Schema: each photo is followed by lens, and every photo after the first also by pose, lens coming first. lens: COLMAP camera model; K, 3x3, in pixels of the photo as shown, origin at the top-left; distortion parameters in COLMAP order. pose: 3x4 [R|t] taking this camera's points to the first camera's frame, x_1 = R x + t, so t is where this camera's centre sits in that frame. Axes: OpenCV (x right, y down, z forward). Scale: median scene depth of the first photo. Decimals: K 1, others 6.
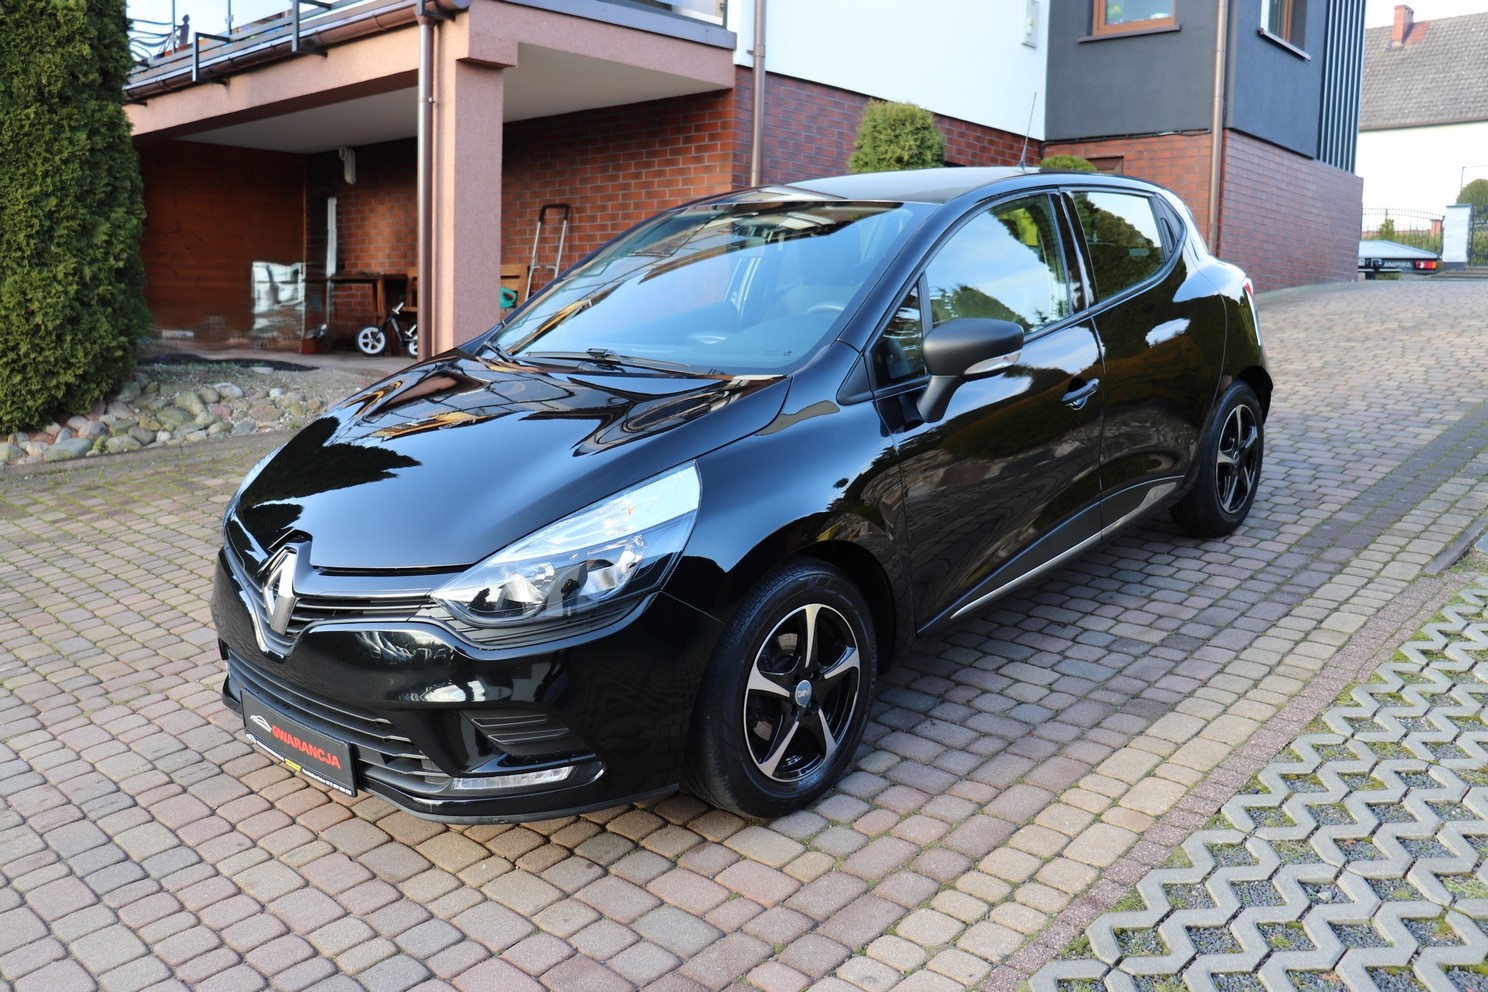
lens RADIAL K [[1239.7, 0, 744.0], [0, 1239.7, 496.0], [0, 0, 1]] dist [-0.170396, 0.160635]
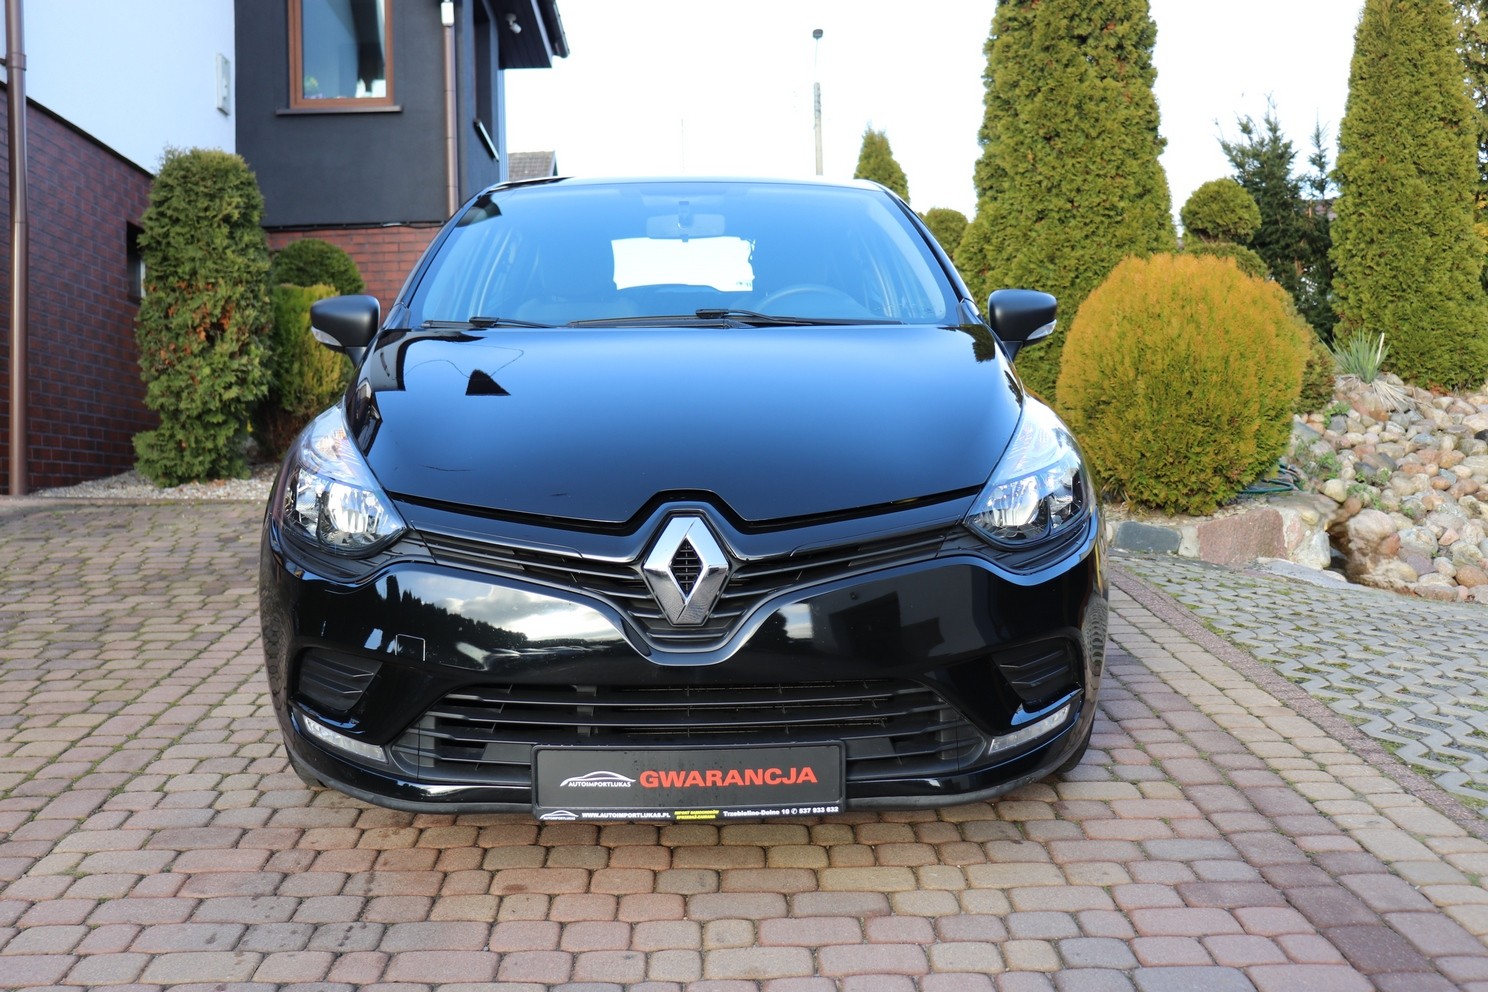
lens RADIAL K [[1444.6, 0, 744.0], [0, 1444.6, 496.0], [0, 0, 1]] dist [-0.007247, 0.001314]
pose [[0.724481, -0.045296, 0.687805, -0.844306], [0.139292, 0.986873, -0.081729, 0.098055], [-0.675074, 0.155017, 0.721280, 0.293873]]
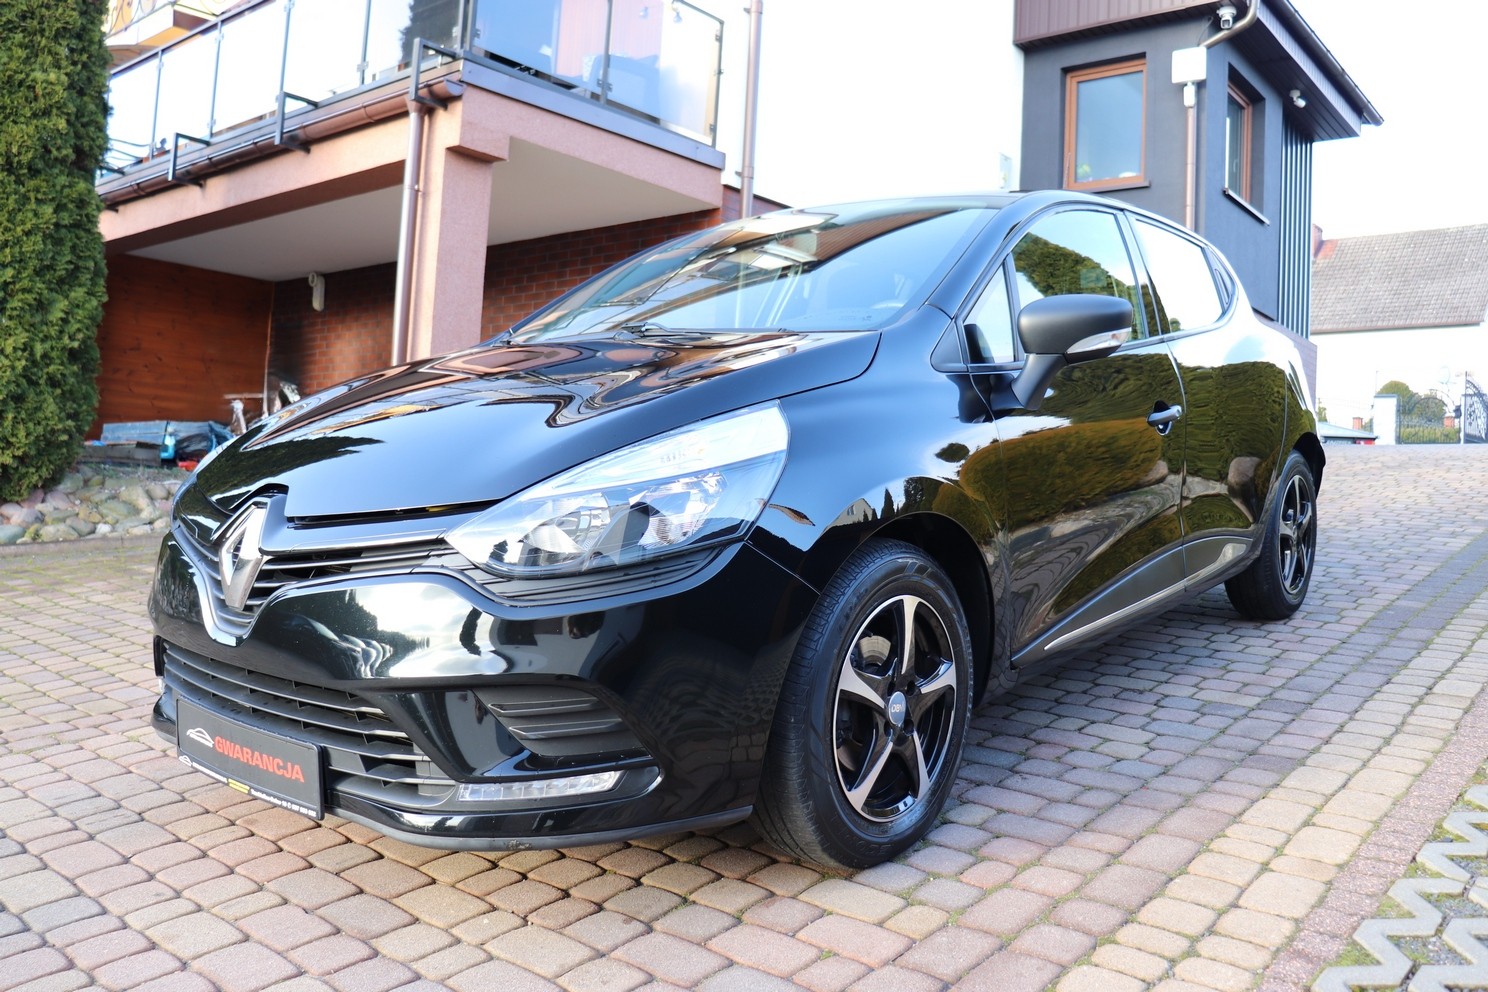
lens RADIAL K [[1222.9, 0, 744.0], [0, 1222.9, 496.0], [0, 0, 1]] dist [-0.173122, 0.152532]
pose [[0.998474, 0.030680, 0.045917, -0.082811], [-0.023464, 0.988380, -0.150180, 0.130894], [-0.049991, 0.148873, 0.987592, 0.189808]]
